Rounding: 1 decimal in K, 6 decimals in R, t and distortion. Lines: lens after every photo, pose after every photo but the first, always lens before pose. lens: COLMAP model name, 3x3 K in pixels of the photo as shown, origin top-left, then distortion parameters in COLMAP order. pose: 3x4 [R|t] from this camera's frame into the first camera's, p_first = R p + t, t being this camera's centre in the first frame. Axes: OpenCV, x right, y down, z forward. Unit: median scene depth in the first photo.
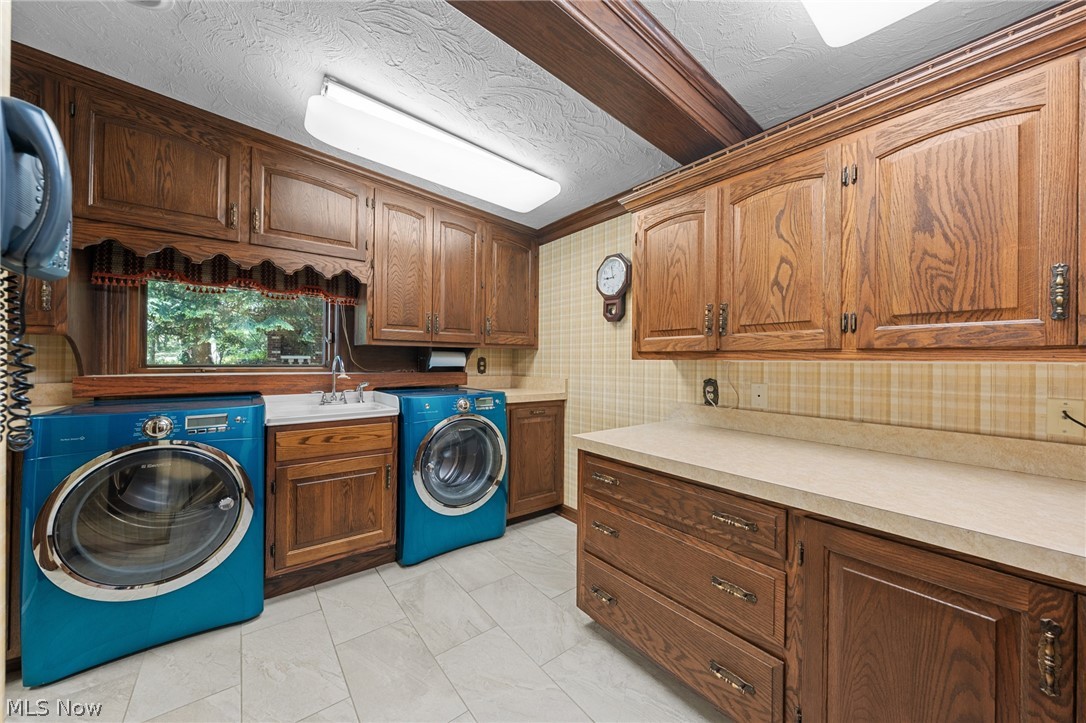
lens RADIAL K [[382.7, 0, 541.0], [0, 382.7, 359.5], [0, 0, 1]] dist [-0.001871, -0.000102]
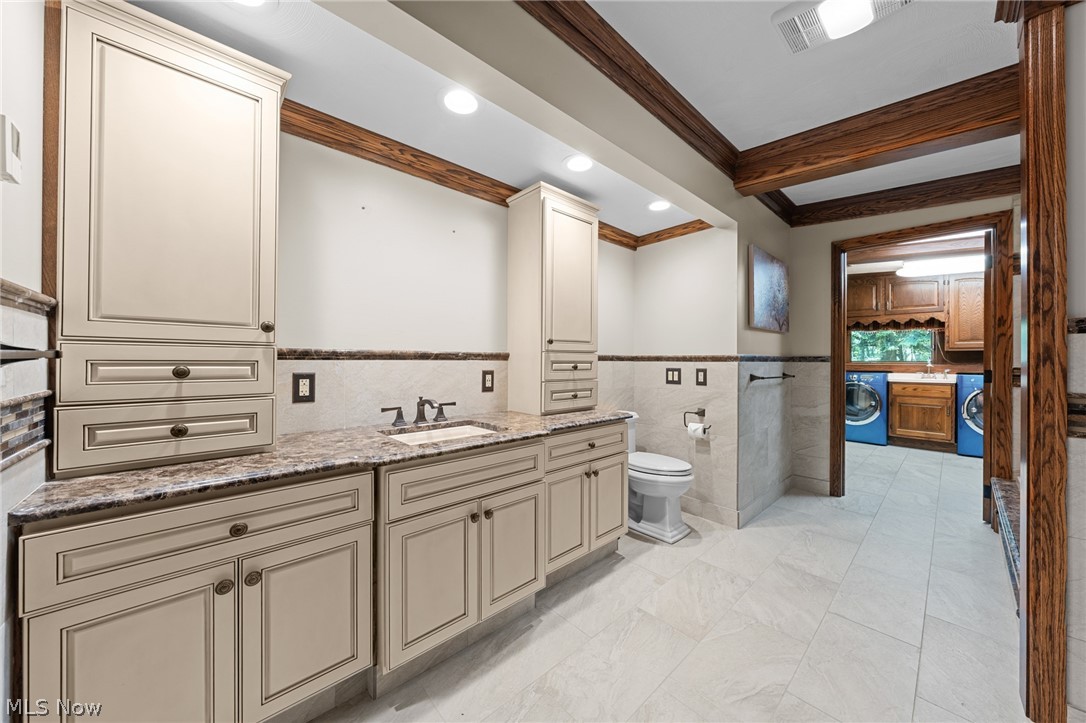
lens RADIAL K [[382.7, 0, 541.0], [0, 382.7, 359.5], [0, 0, 1]] dist [-0.001871, -0.000102]
pose [[0.070000, -0.012739, -0.997466, 1.706188], [-0.001455, 0.999916, -0.012873, 0.044392], [0.997546, 0.002352, 0.069975, -1.563821]]
